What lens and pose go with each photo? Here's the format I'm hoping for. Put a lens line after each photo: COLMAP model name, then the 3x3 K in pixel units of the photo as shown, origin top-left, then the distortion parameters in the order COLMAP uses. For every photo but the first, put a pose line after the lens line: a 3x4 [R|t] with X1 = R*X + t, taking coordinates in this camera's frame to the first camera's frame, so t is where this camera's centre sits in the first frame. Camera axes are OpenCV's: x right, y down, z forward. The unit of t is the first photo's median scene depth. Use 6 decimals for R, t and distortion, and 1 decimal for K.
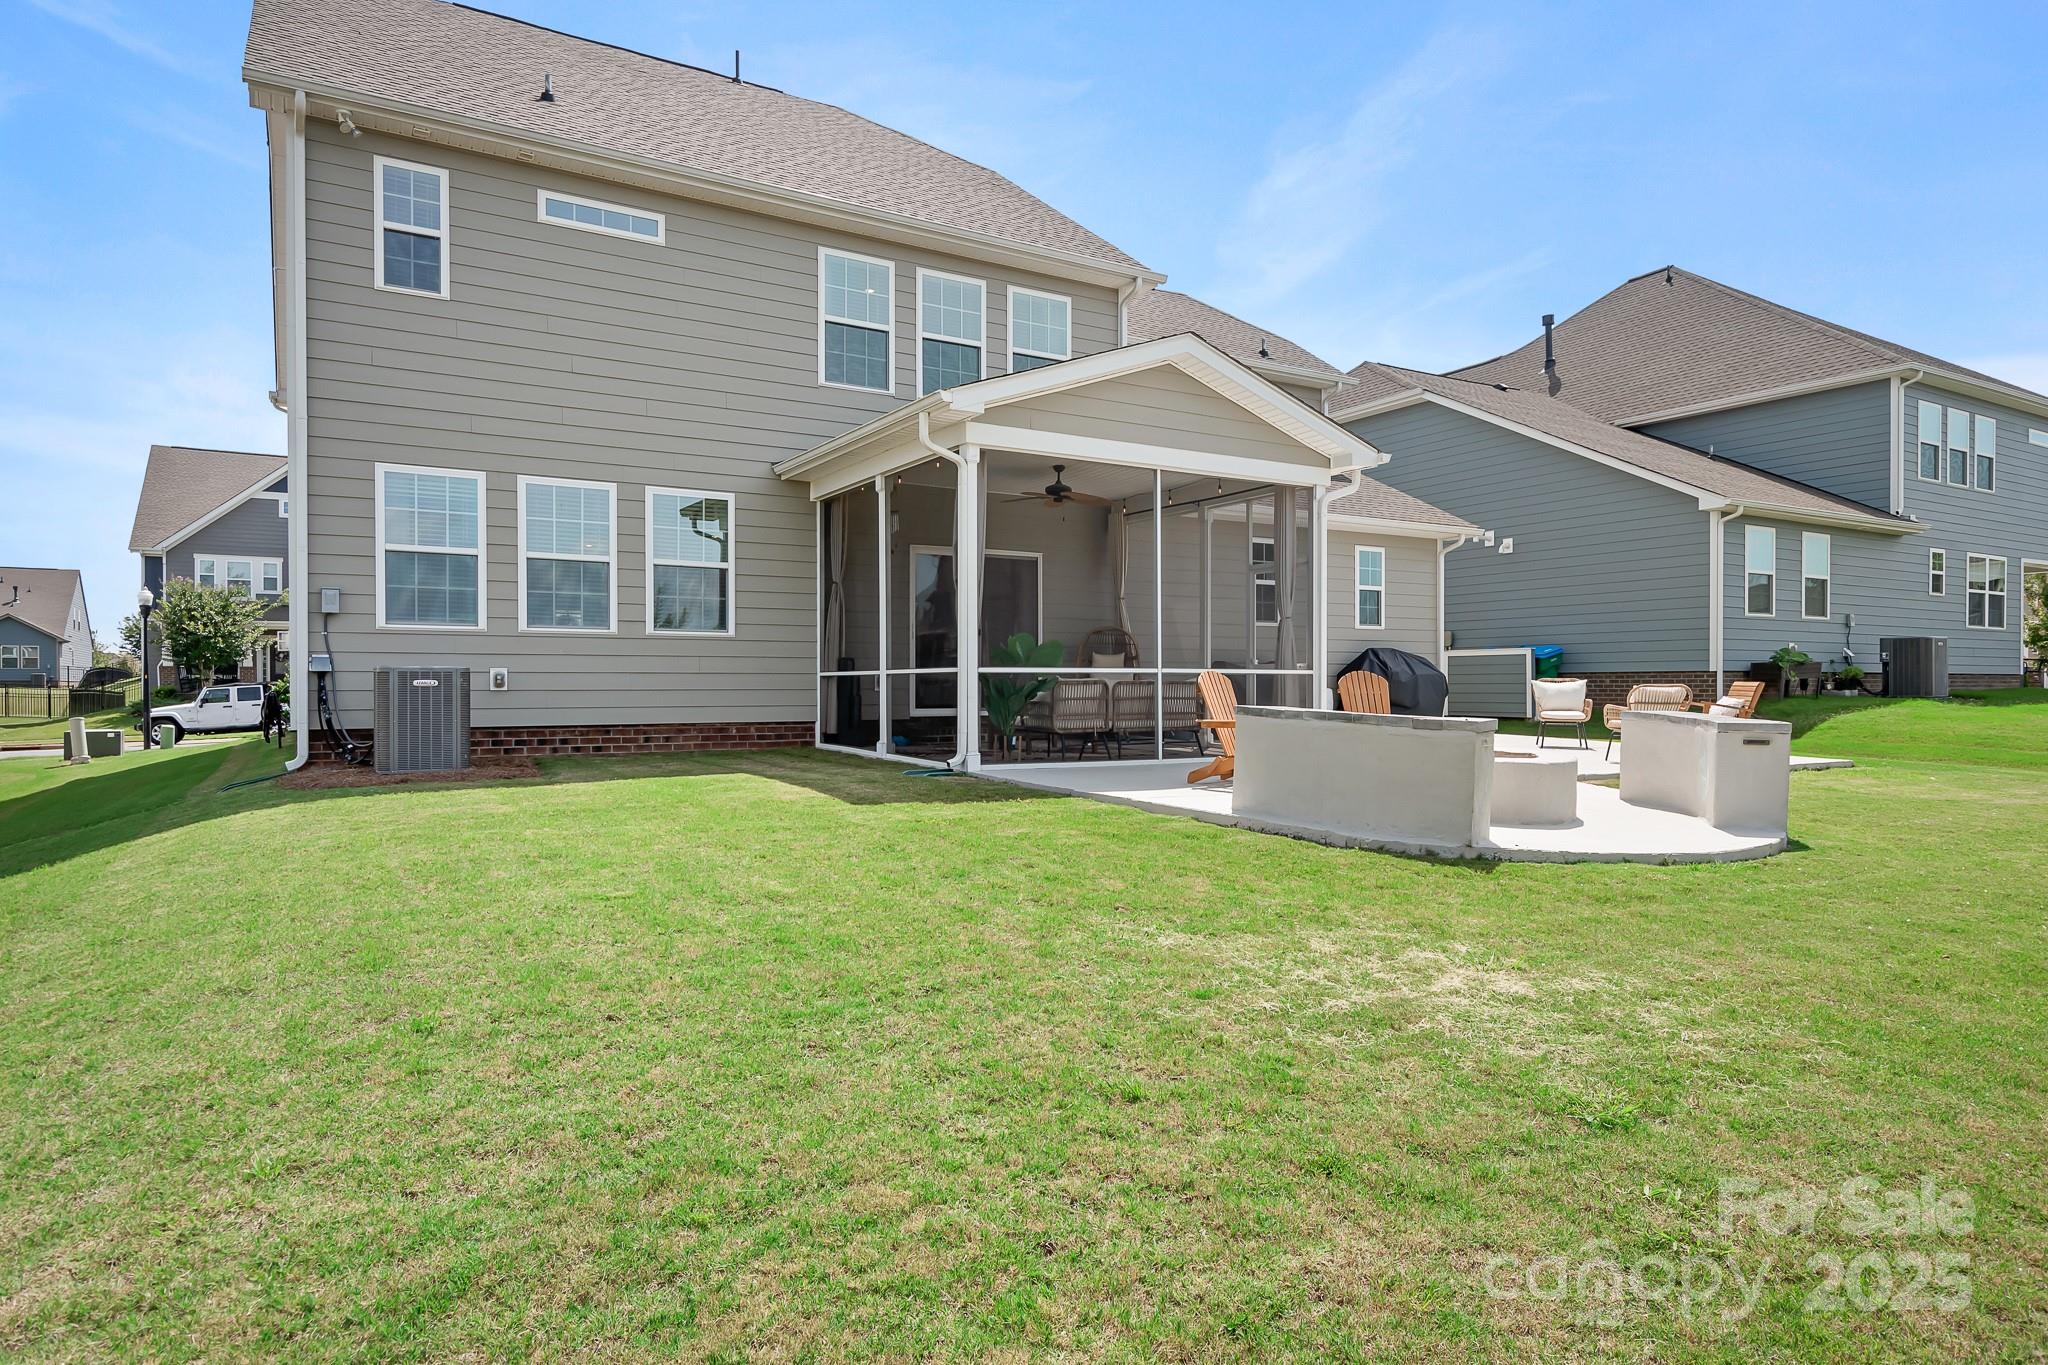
lens RADIAL K [[1205.4, 0, 1027.6], [0, 1205.4, 694.3], [0, 0, 1]] dist [-0.003753, -0.000511]
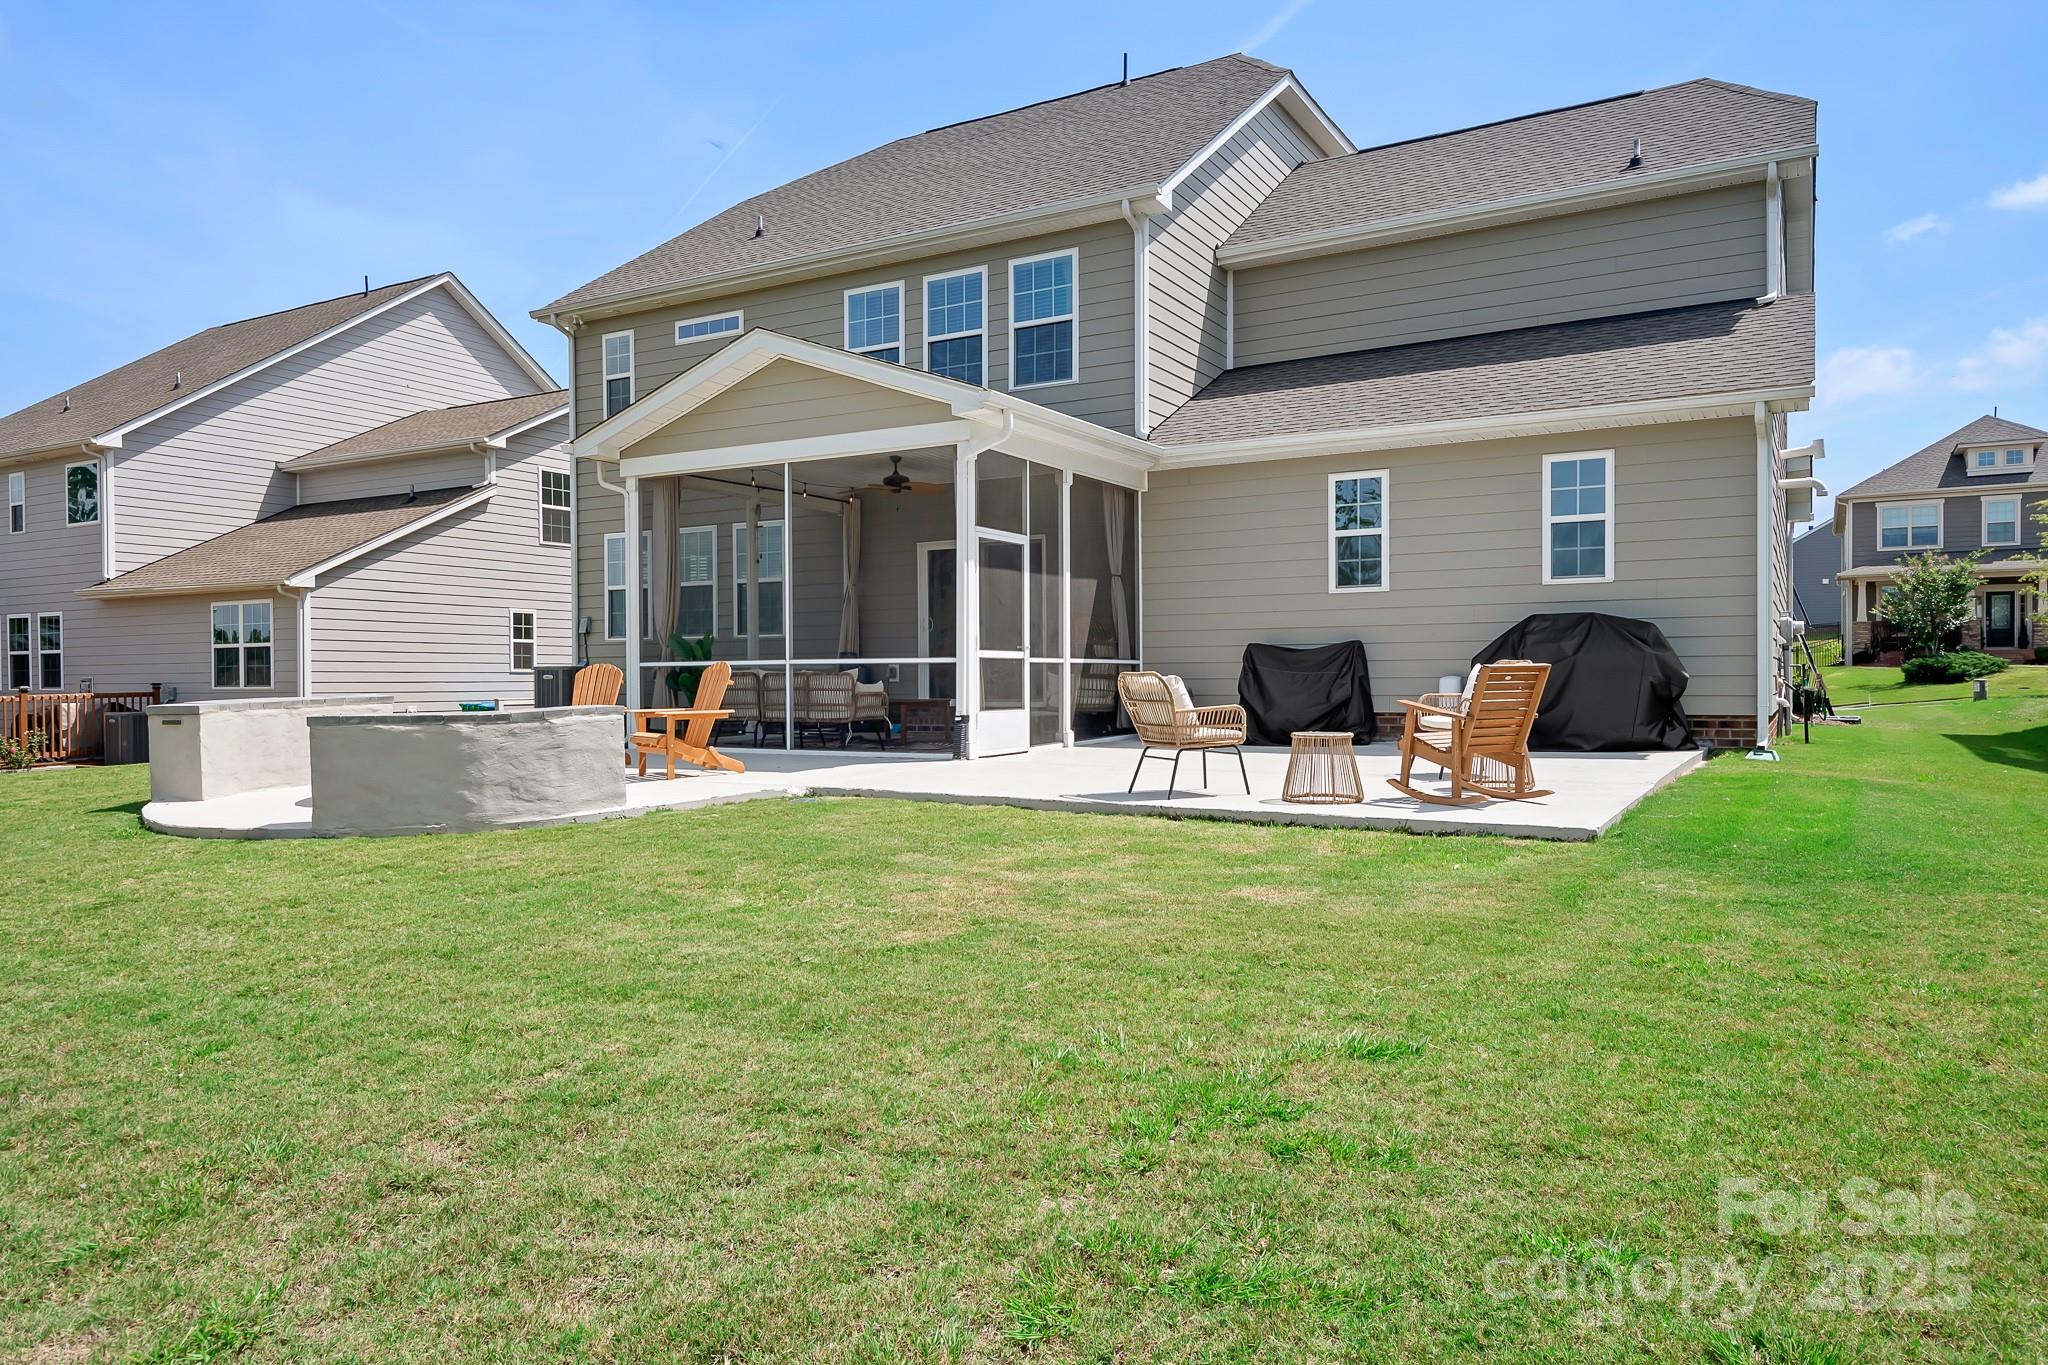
lens RADIAL K [[1308.2, 0, 1028.2], [0, 1308.2, 674.7], [0, 0, 1]] dist [-0.004333, -0.000071]
pose [[0.491972, -0.003884, -0.870602, 1.054983], [0.000570, 0.999991, -0.004139, -0.004021], [0.870611, 0.001540, 0.491970, 0.578429]]
